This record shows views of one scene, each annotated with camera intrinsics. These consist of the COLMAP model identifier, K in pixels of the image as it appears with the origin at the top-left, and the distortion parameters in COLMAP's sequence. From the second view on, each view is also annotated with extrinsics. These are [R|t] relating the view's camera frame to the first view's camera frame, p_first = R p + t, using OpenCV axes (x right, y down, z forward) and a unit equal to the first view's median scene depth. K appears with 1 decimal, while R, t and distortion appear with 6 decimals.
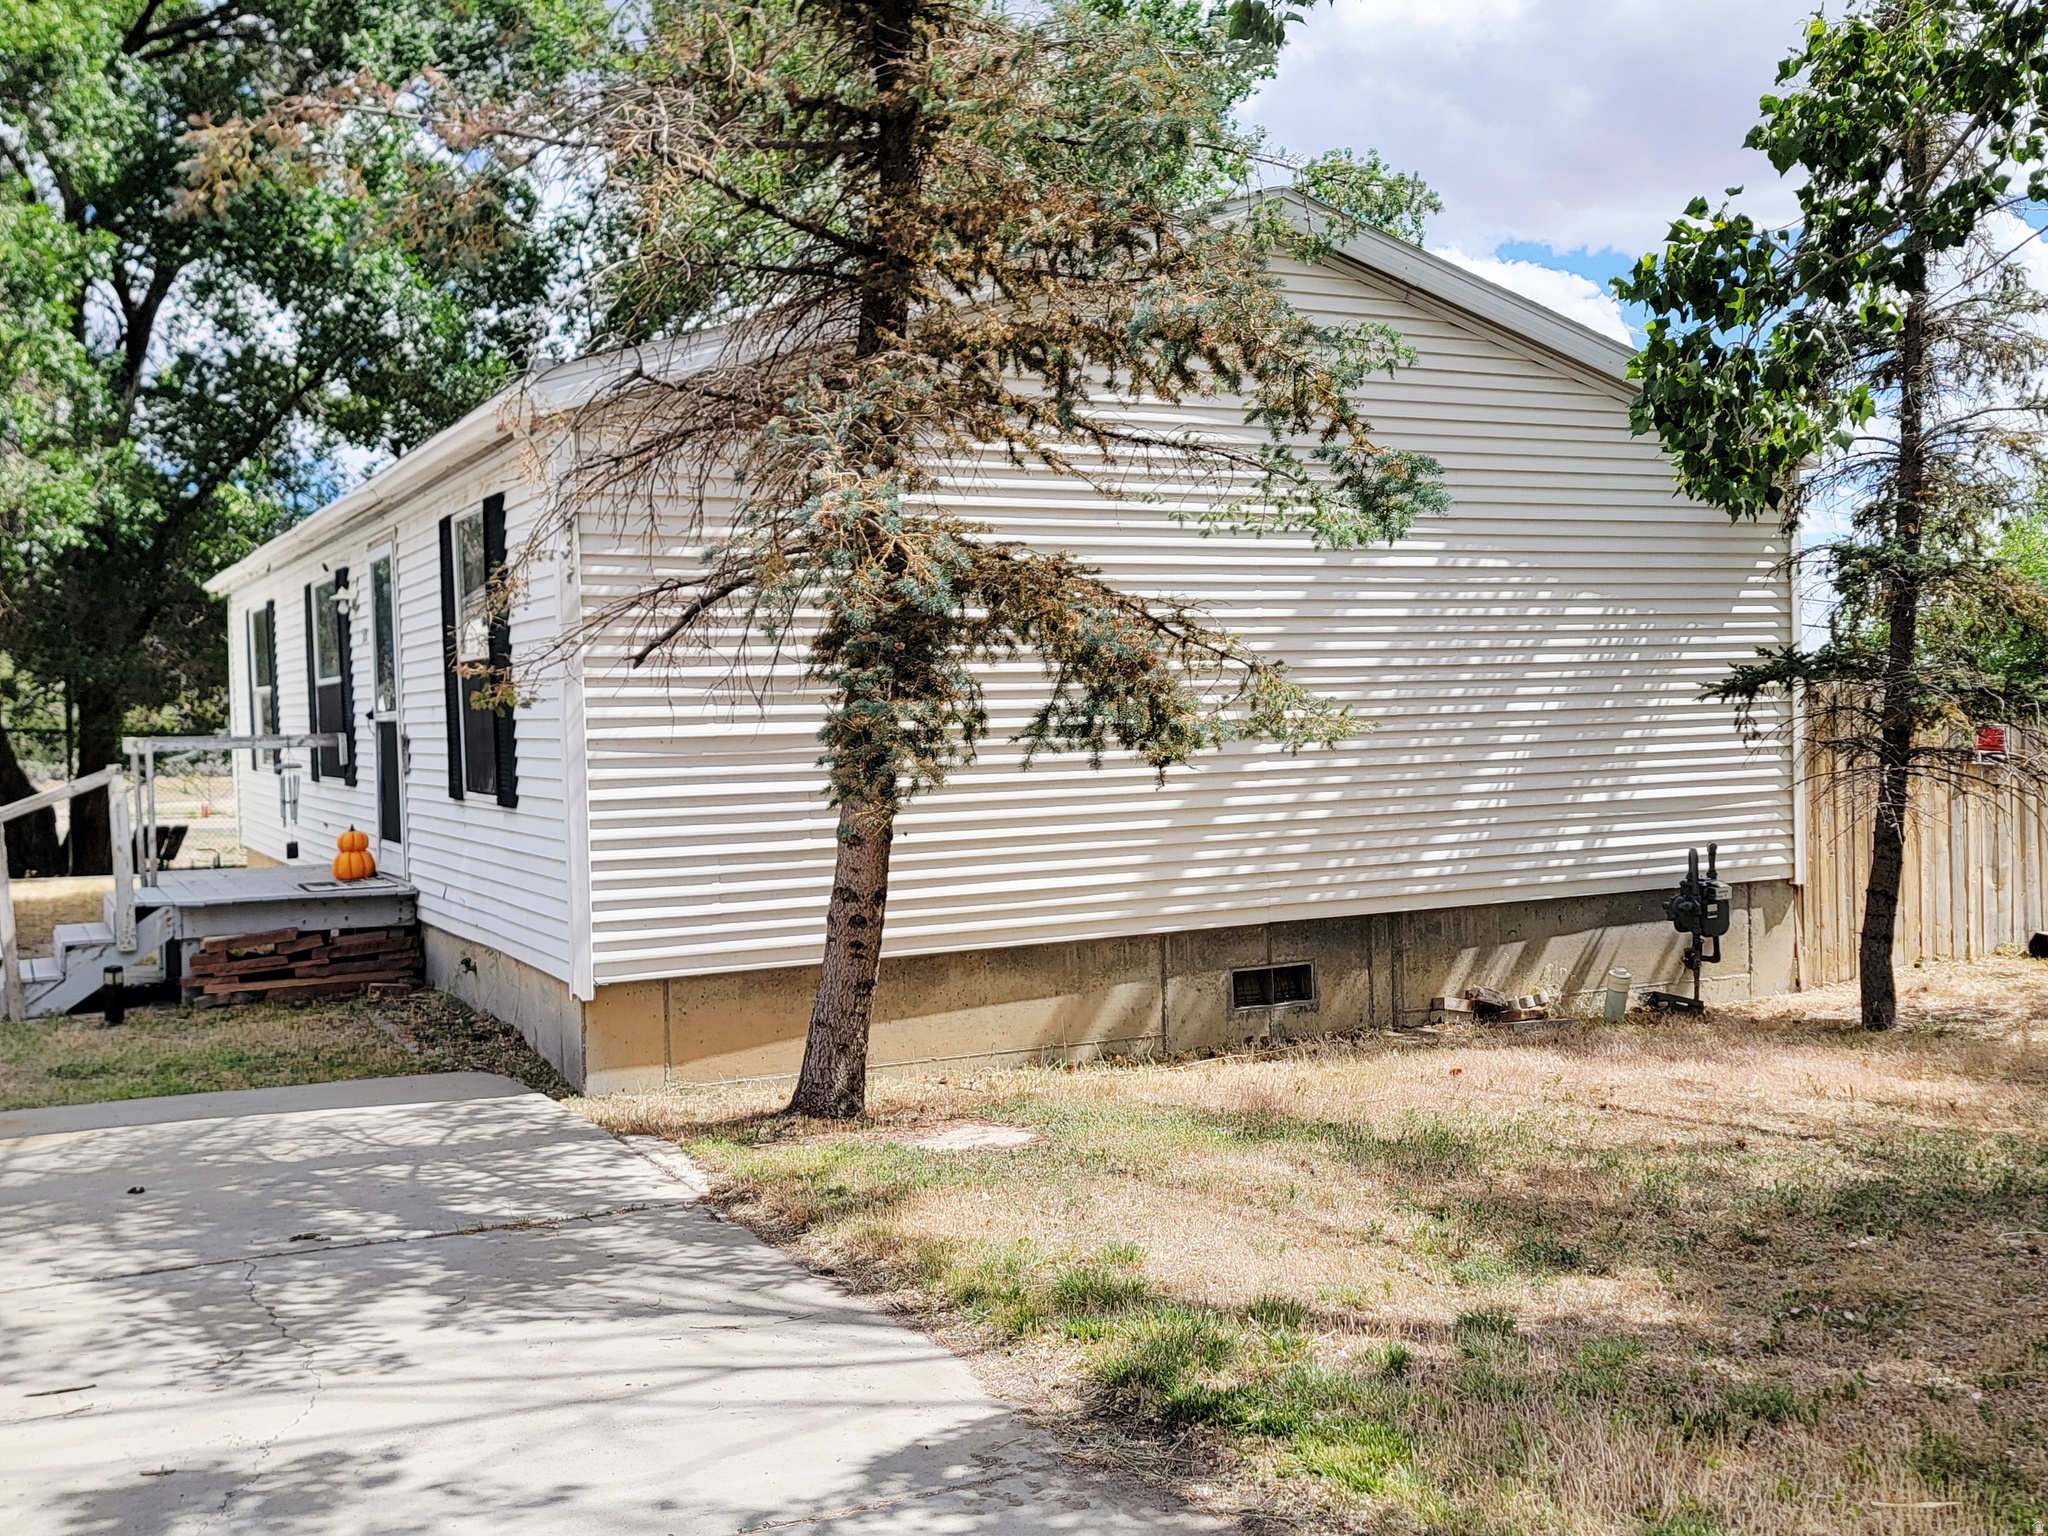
lens RADIAL K [[1947.4, 0, 1067.7], [0, 1947.4, 774.1], [0, 0, 1]] dist [0.060338, 0.000000]
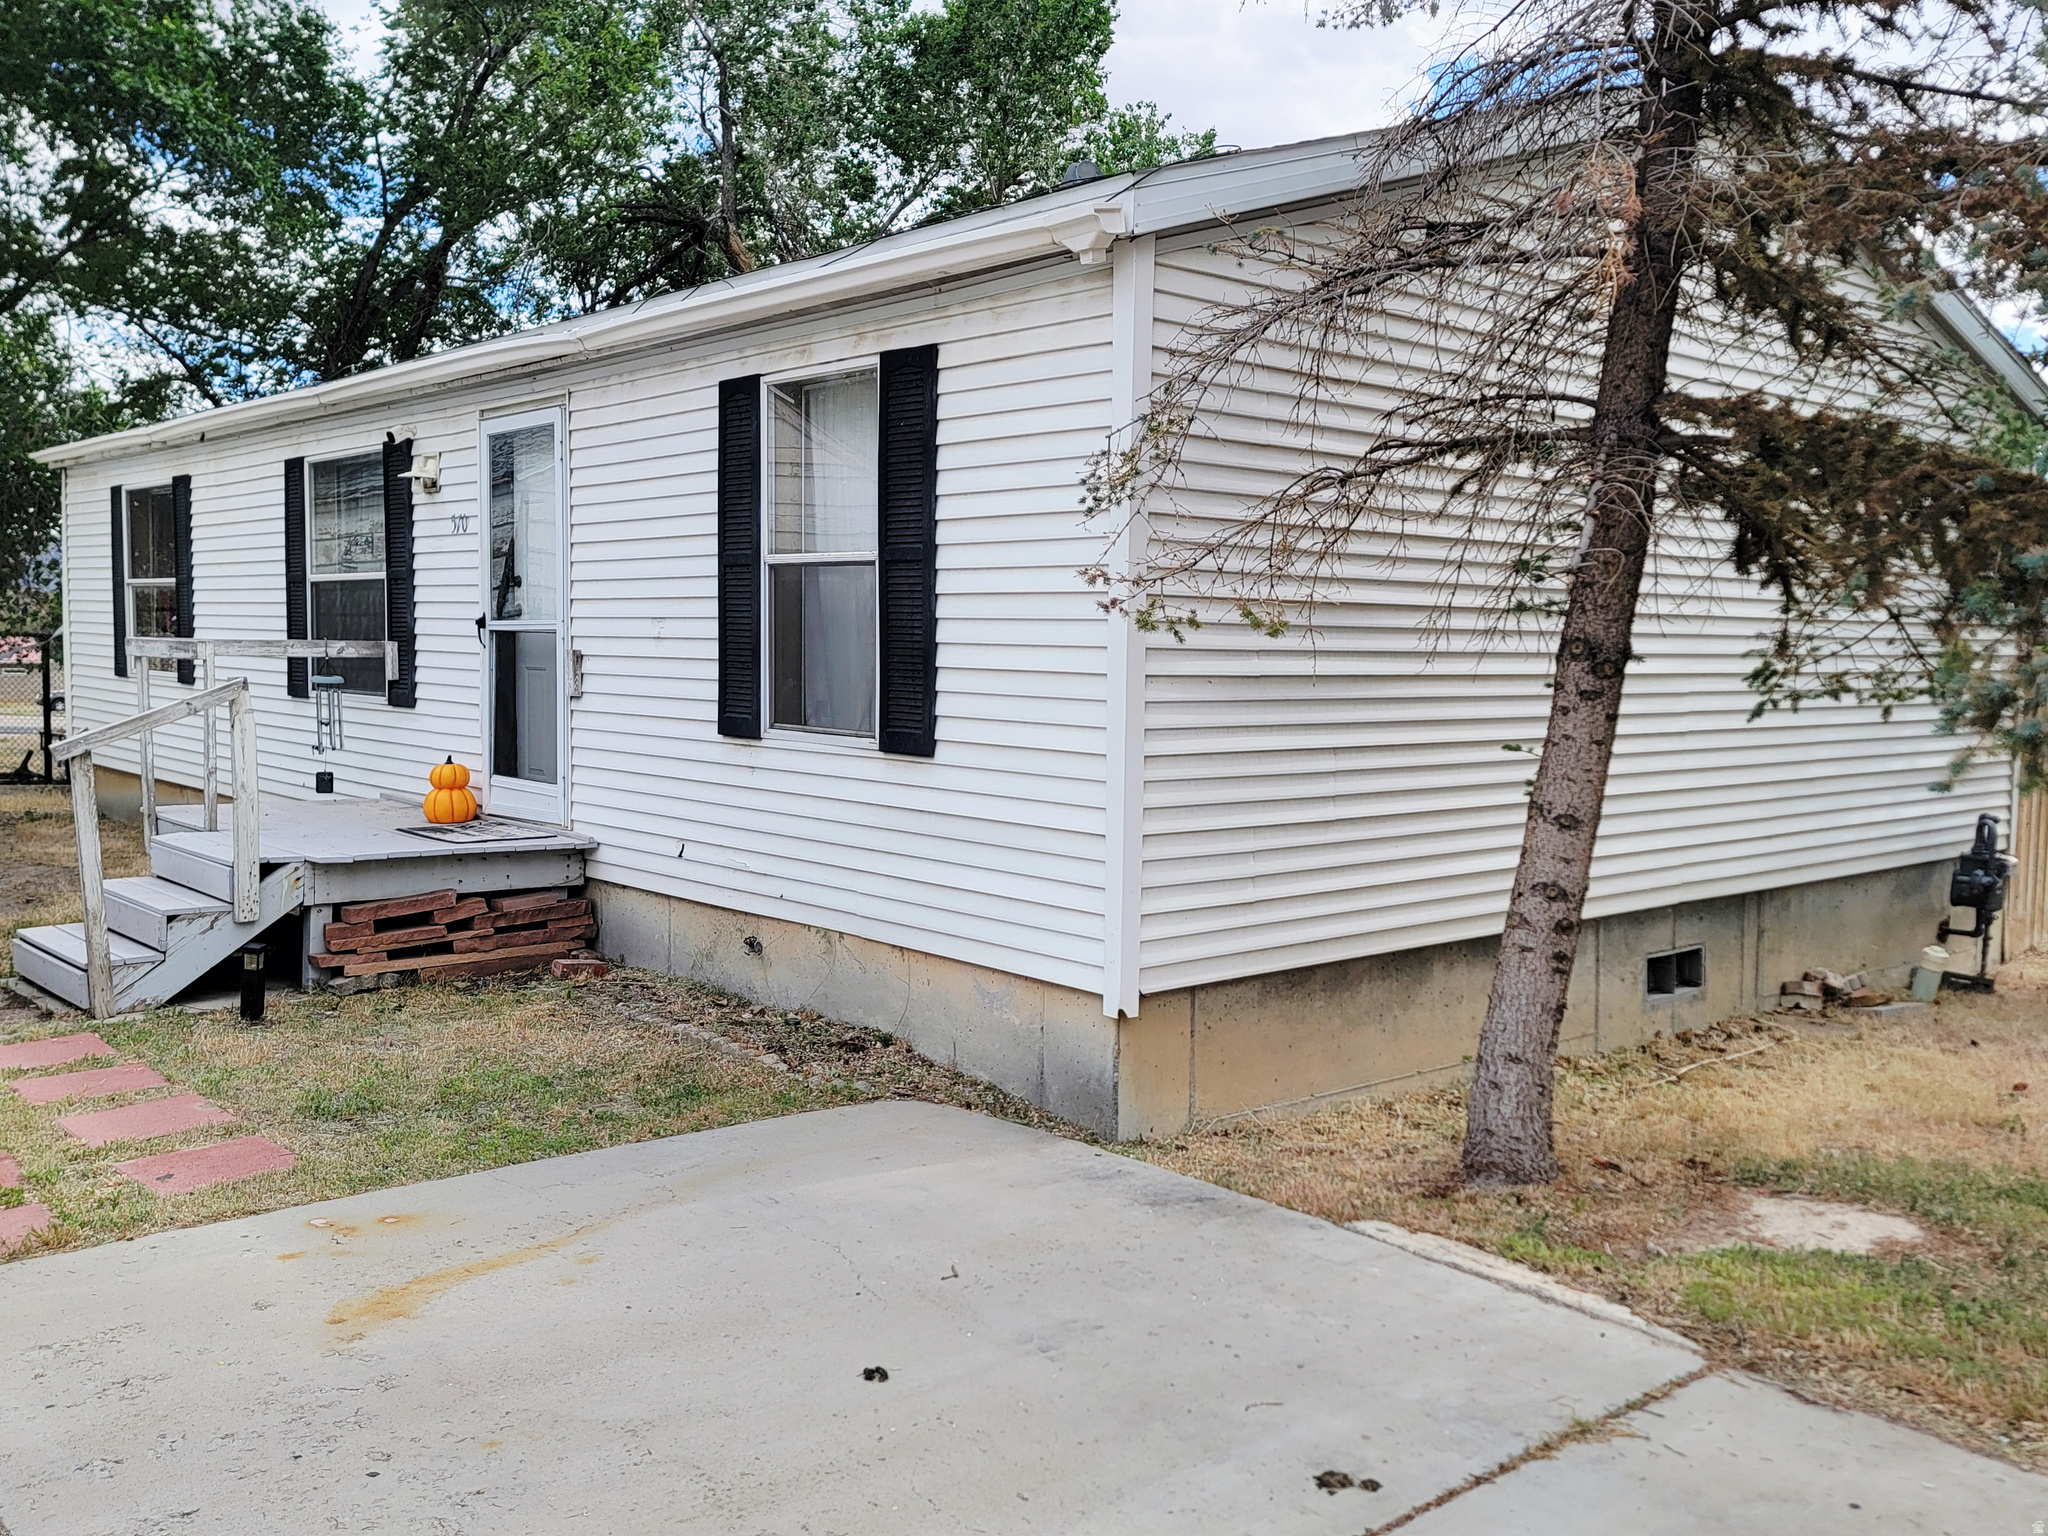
lens RADIAL K [[1727.3, 0, 1054.7], [0, 1727.3, 768.6], [0, 0, 1]] dist [0.094660, -0.074019]
pose [[0.970850, 0.024781, 0.238404, -0.373626], [-0.033865, 0.998845, 0.034084, -0.002639], [-0.237284, -0.041164, 0.970568, 0.303581]]
